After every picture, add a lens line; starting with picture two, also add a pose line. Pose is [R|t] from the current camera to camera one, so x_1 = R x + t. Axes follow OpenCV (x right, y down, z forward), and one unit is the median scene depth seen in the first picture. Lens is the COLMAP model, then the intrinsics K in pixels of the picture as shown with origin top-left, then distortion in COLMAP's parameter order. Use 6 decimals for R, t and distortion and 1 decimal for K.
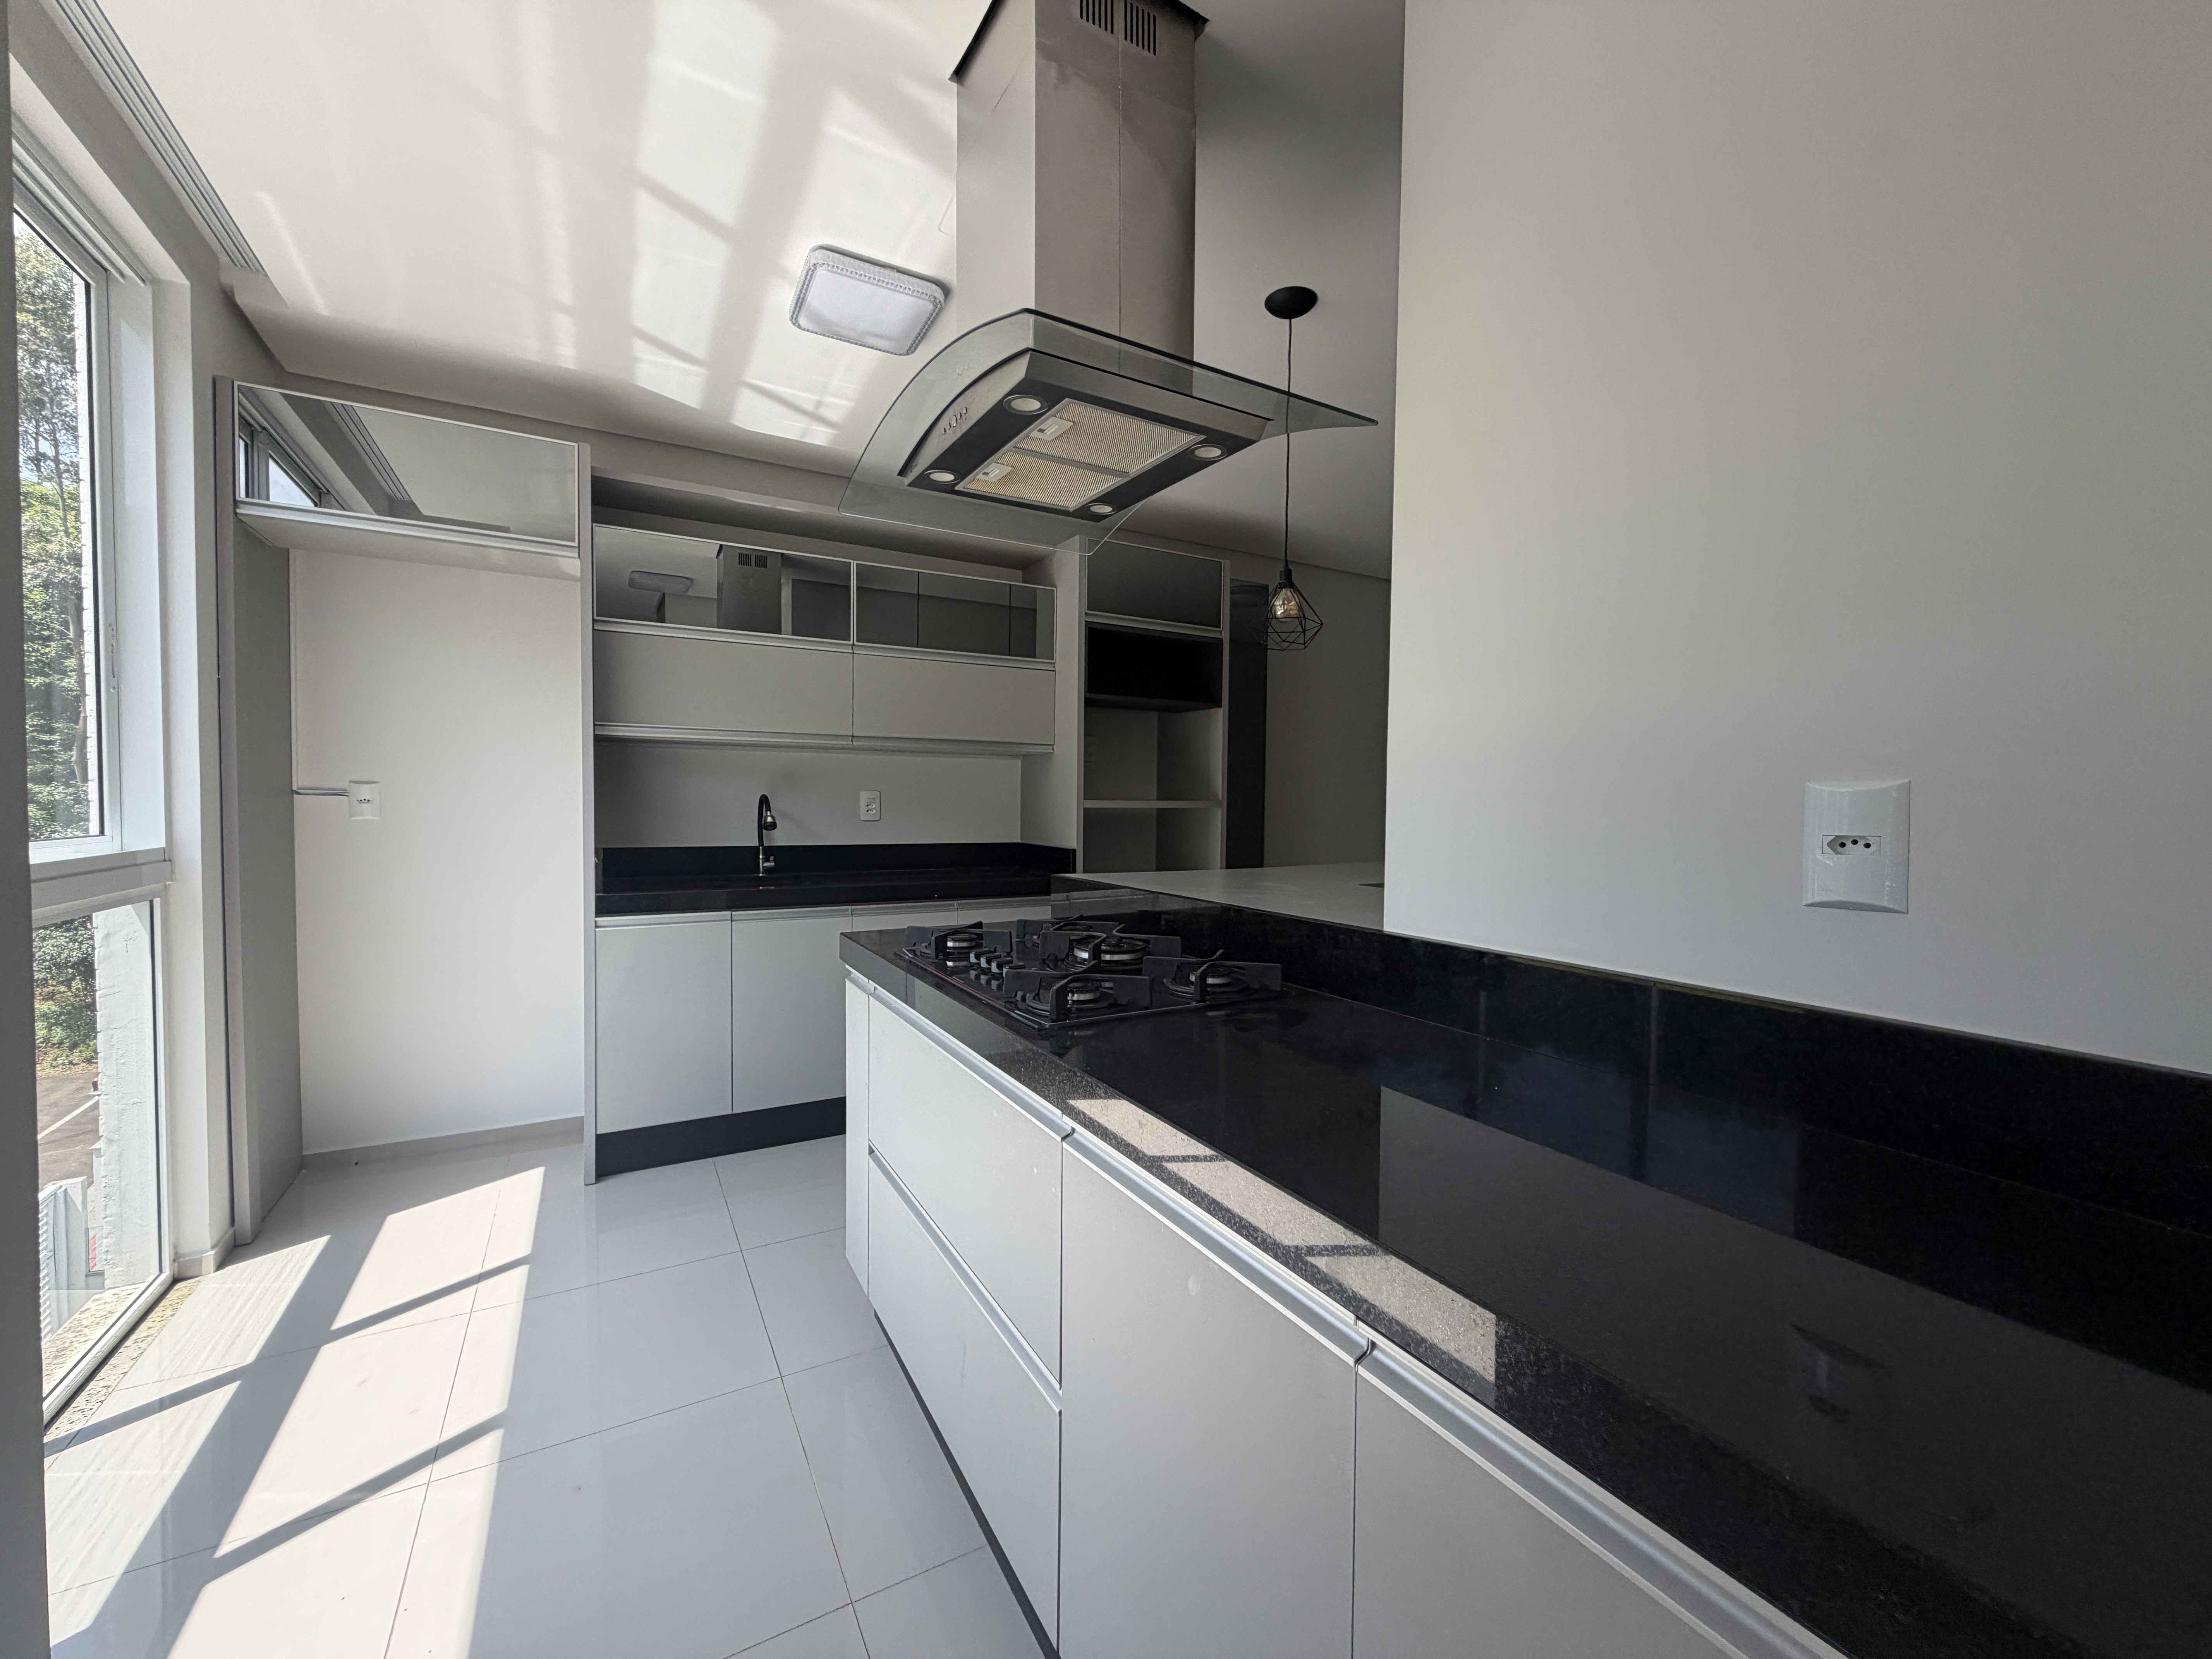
lens RADIAL K [[875.8, 0, 1100.1], [0, 875.8, 826.8], [0, 0, 1]] dist [0.000526, -0.000084]
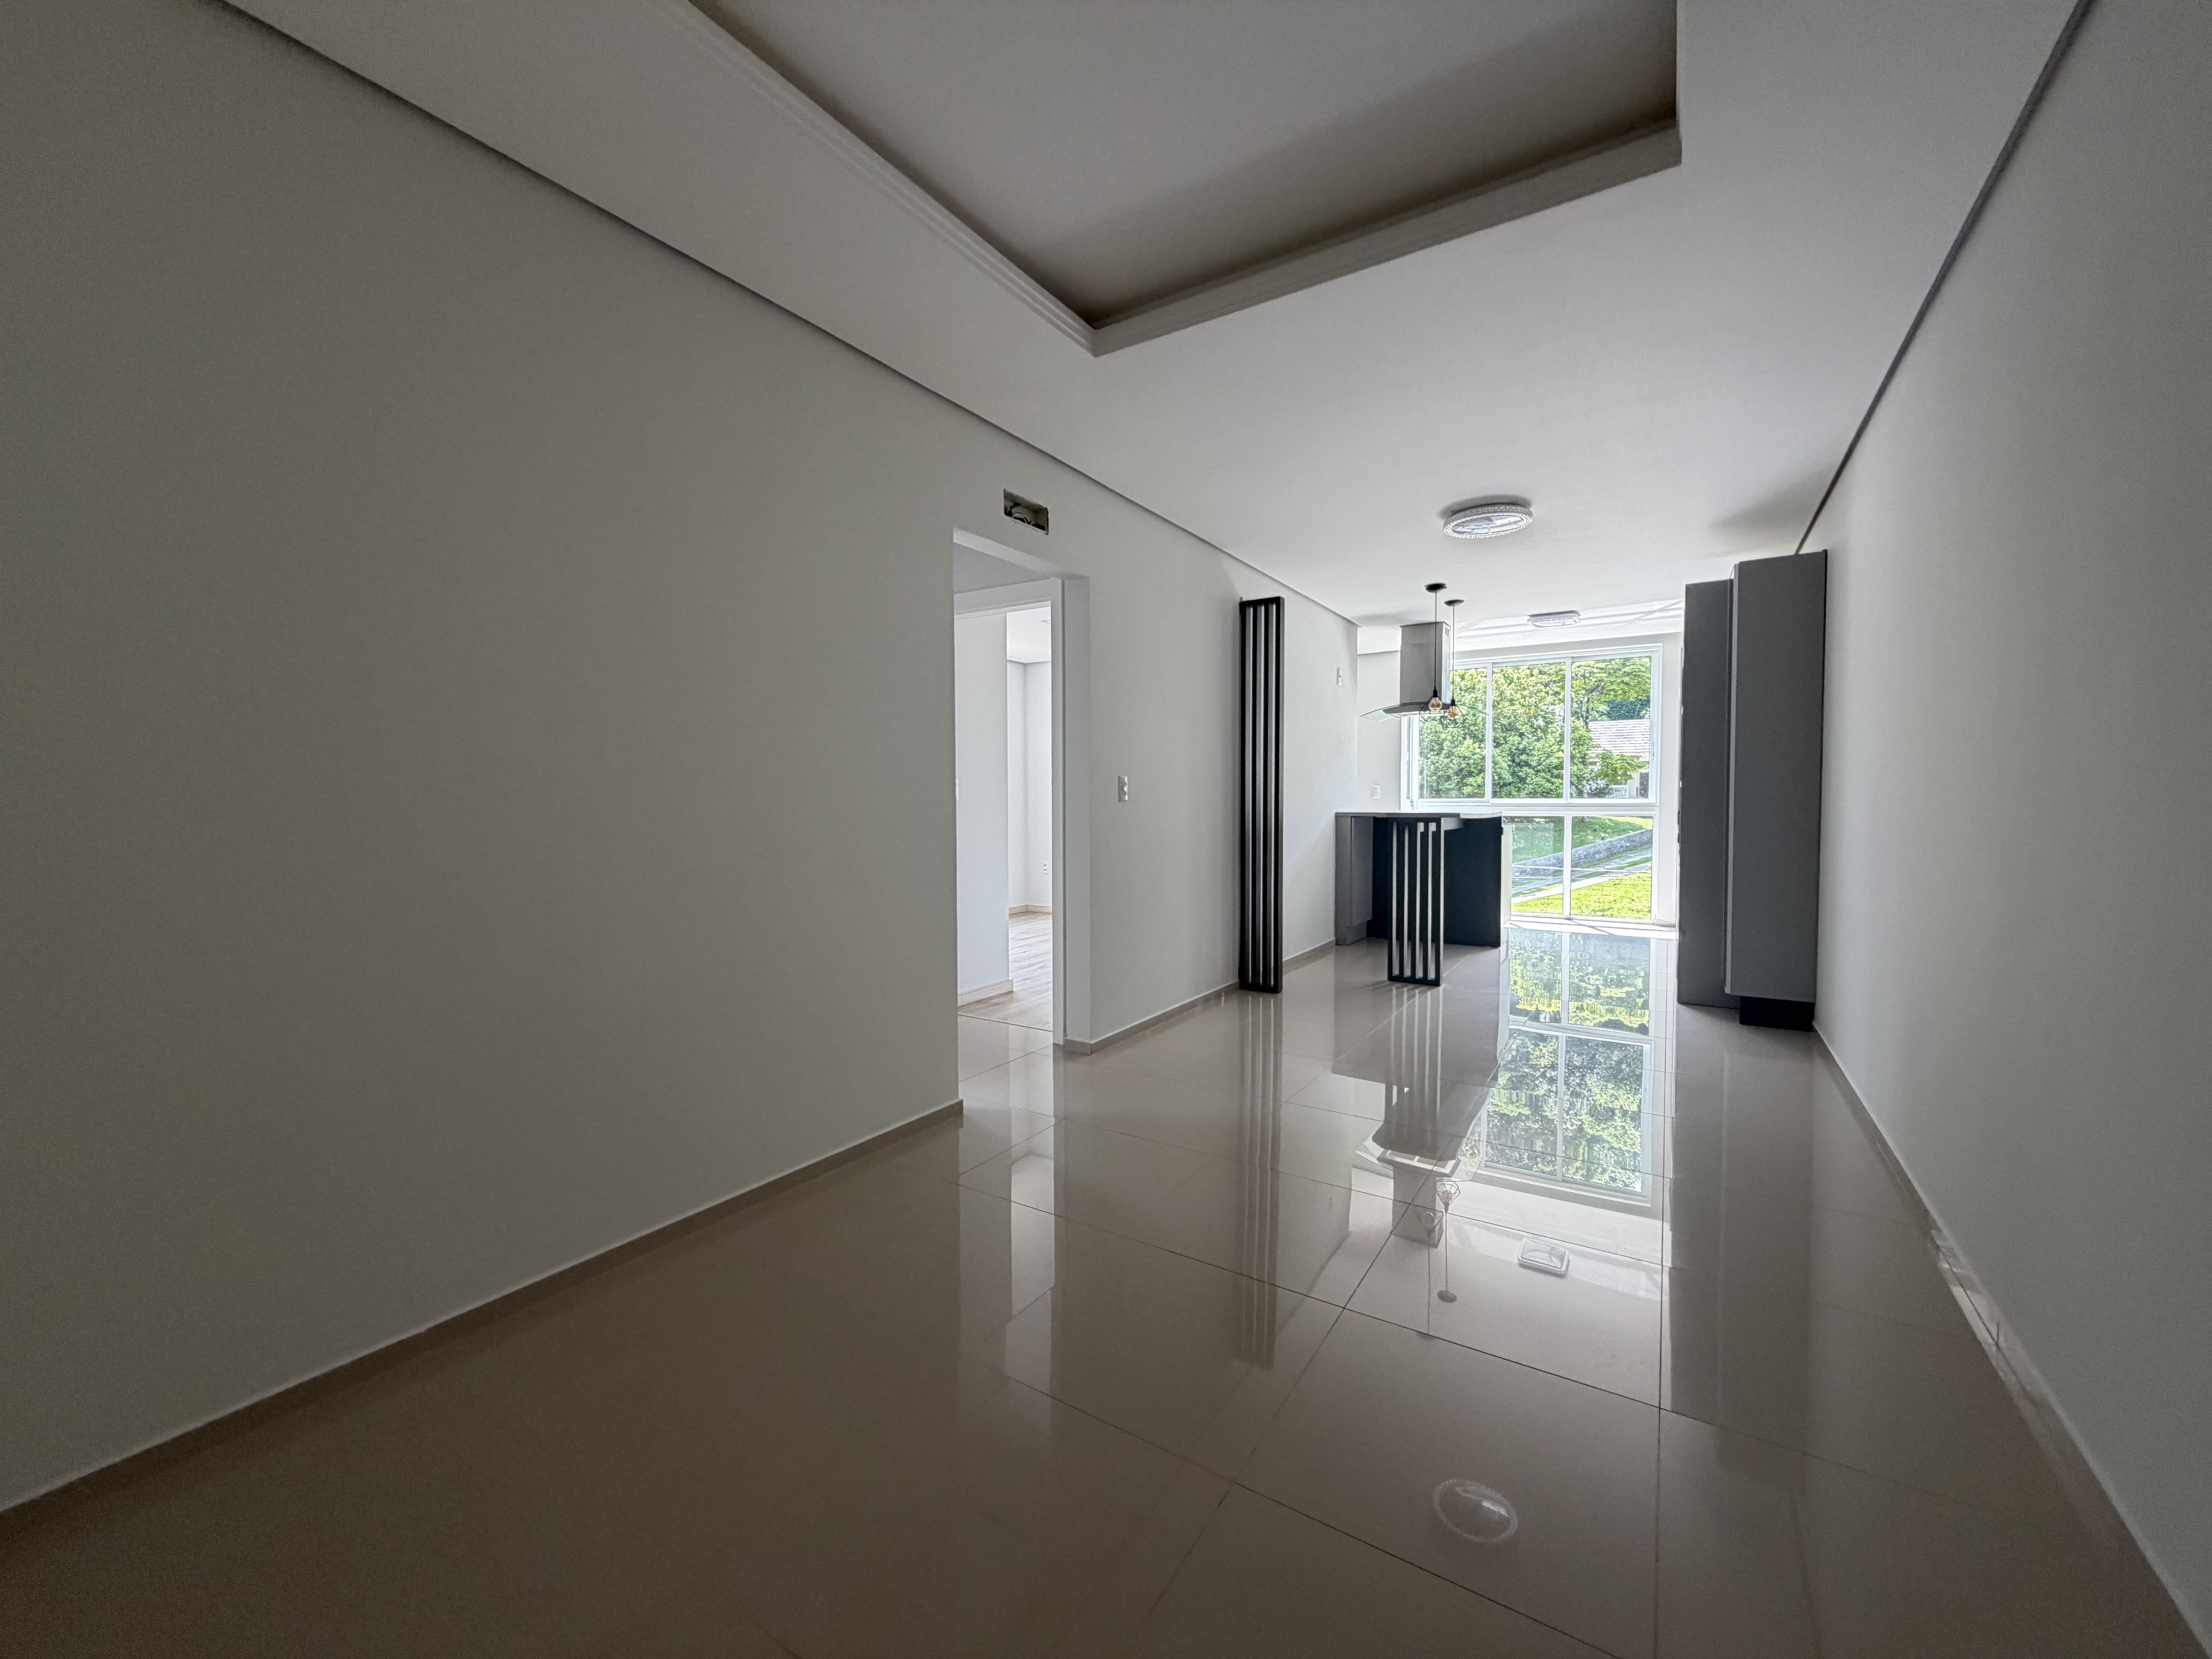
lens RADIAL K [[875.8, 0, 1103.4], [0, 875.8, 830.2], [0, 0, 1]] dist [0.000526, -0.000084]
pose [[-0.888770, 0.007192, -0.458297, 1.970839], [-0.023840, 0.997798, 0.061890, -0.022127], [0.457733, 0.065932, -0.886642, 2.388143]]
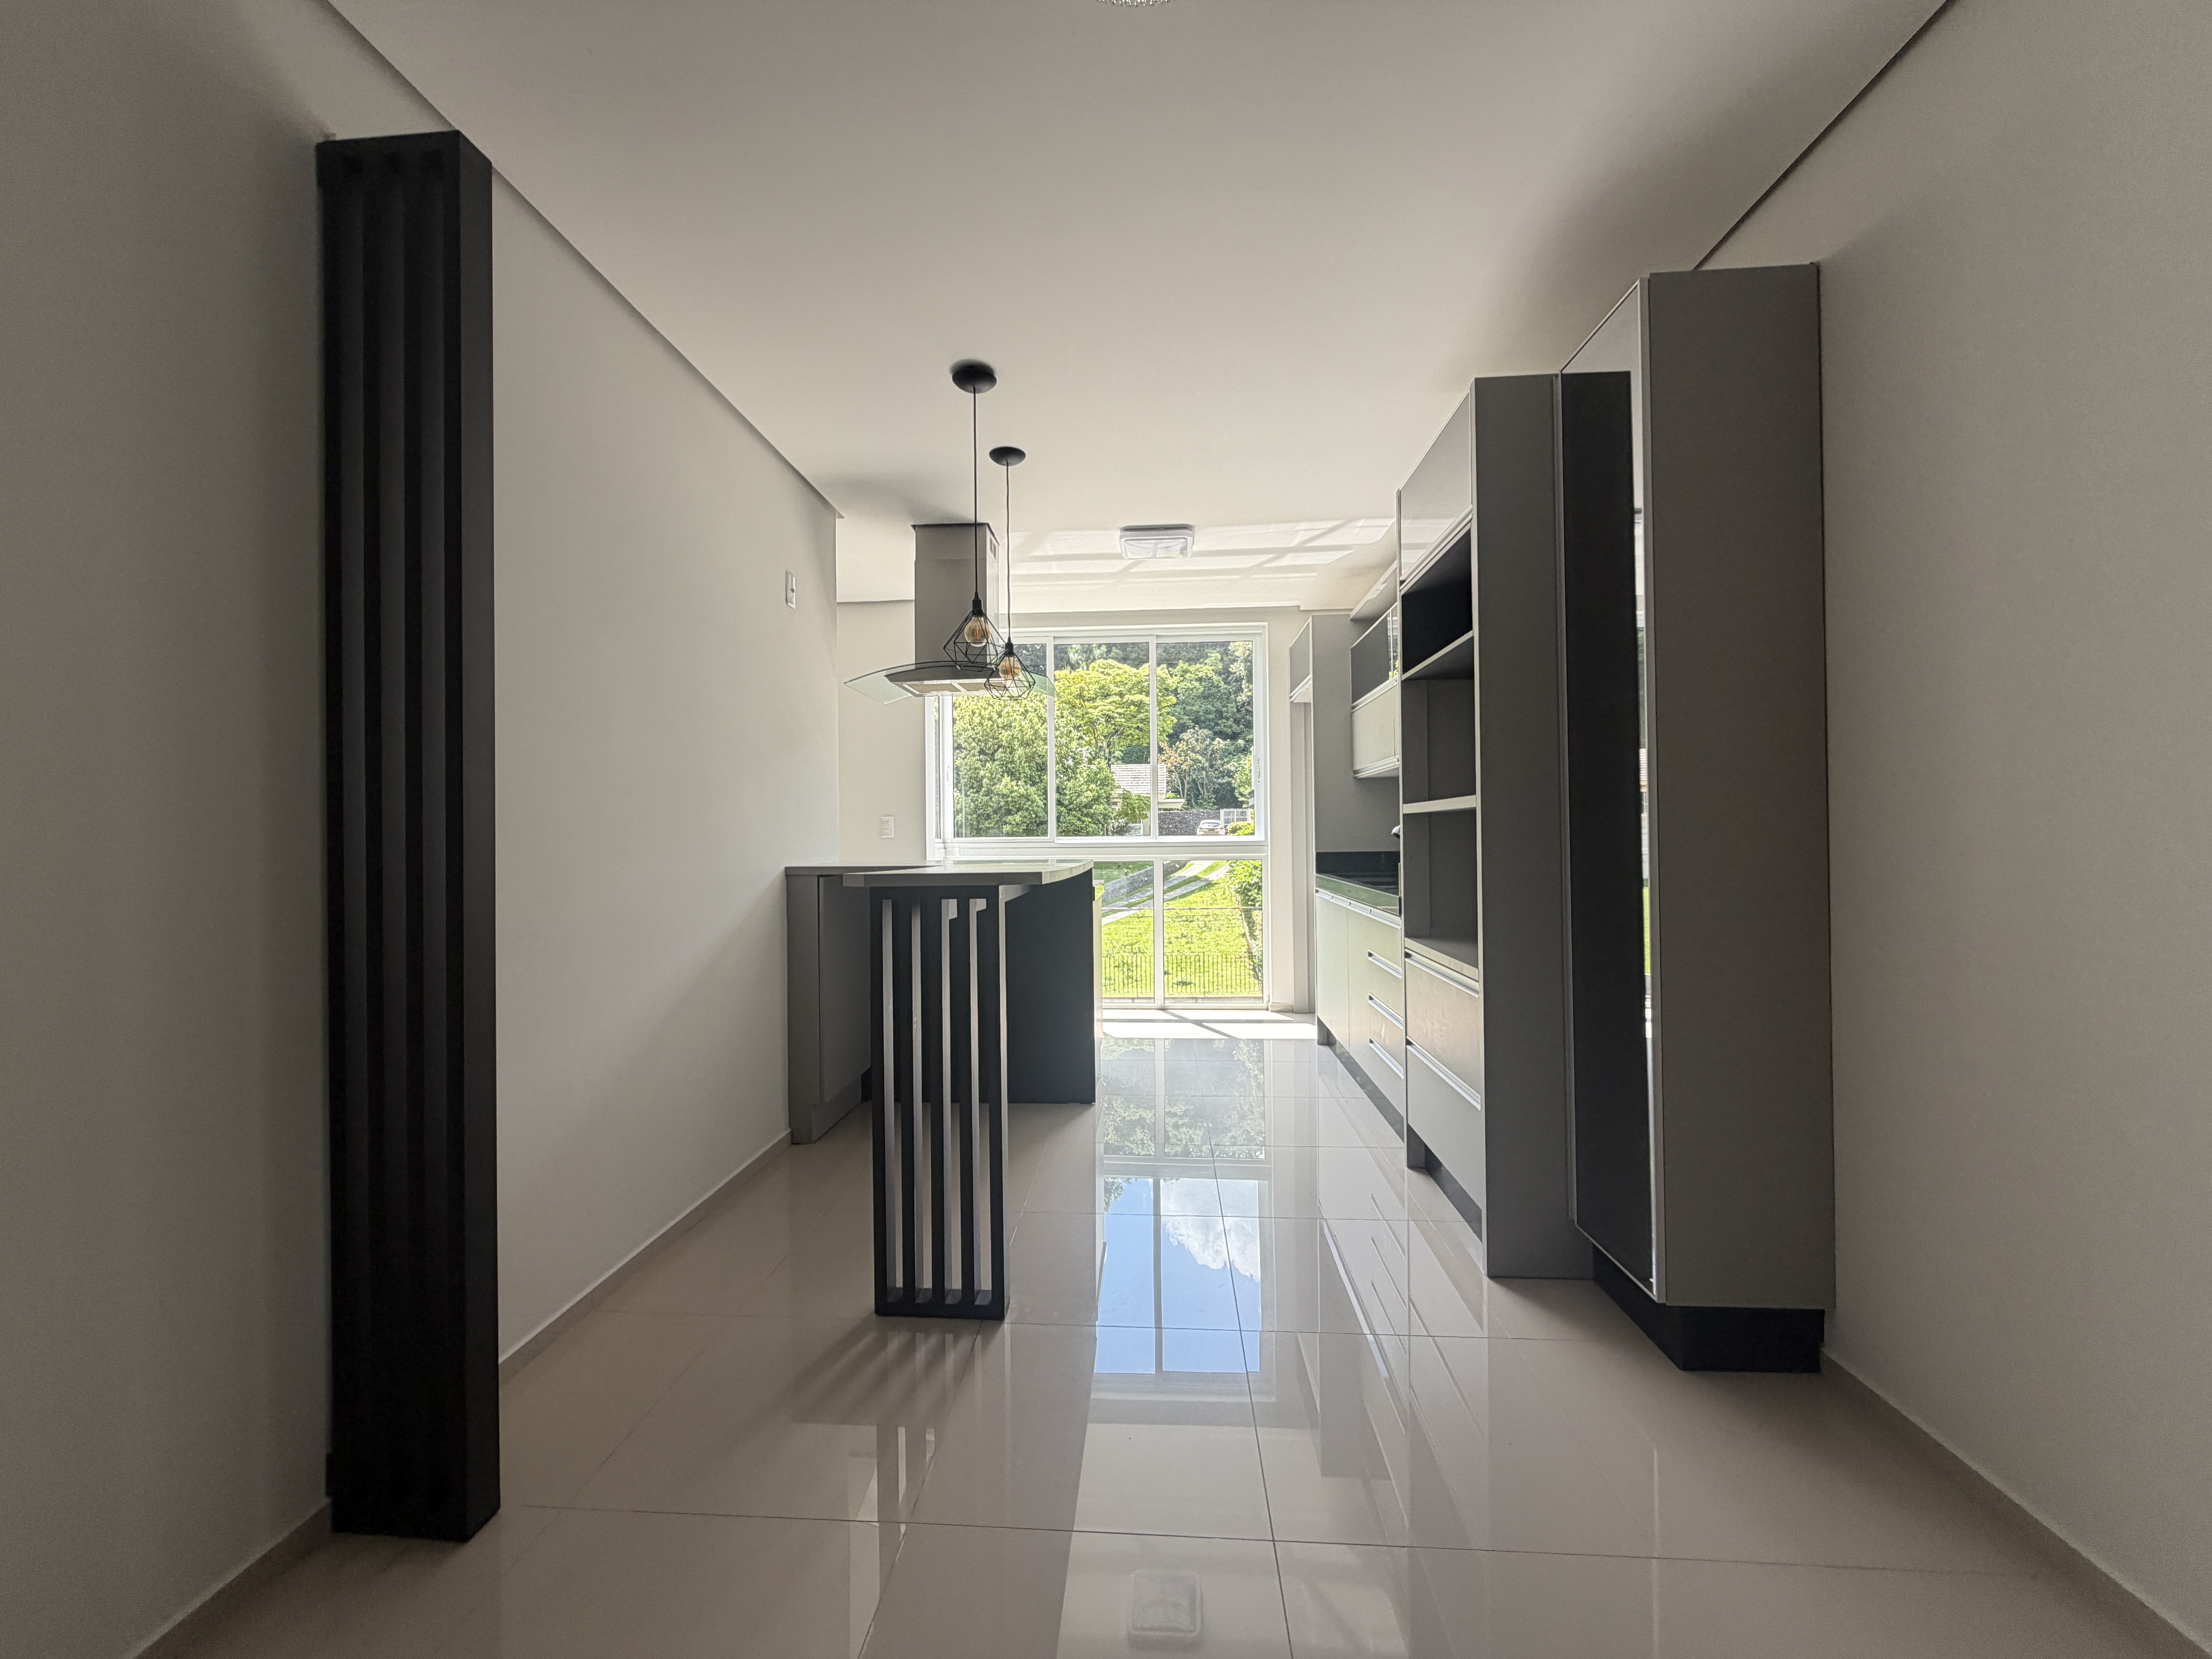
lens RADIAL K [[875.8, 0, 1106.7], [0, 875.8, 832.1], [0, 0, 1]] dist [0.000526, -0.000084]
pose [[-0.550864, -0.008862, -0.834548, 1.039675], [-0.025291, 0.999662, 0.006078, -0.002558], [0.834212, 0.024455, -0.550902, 1.540586]]
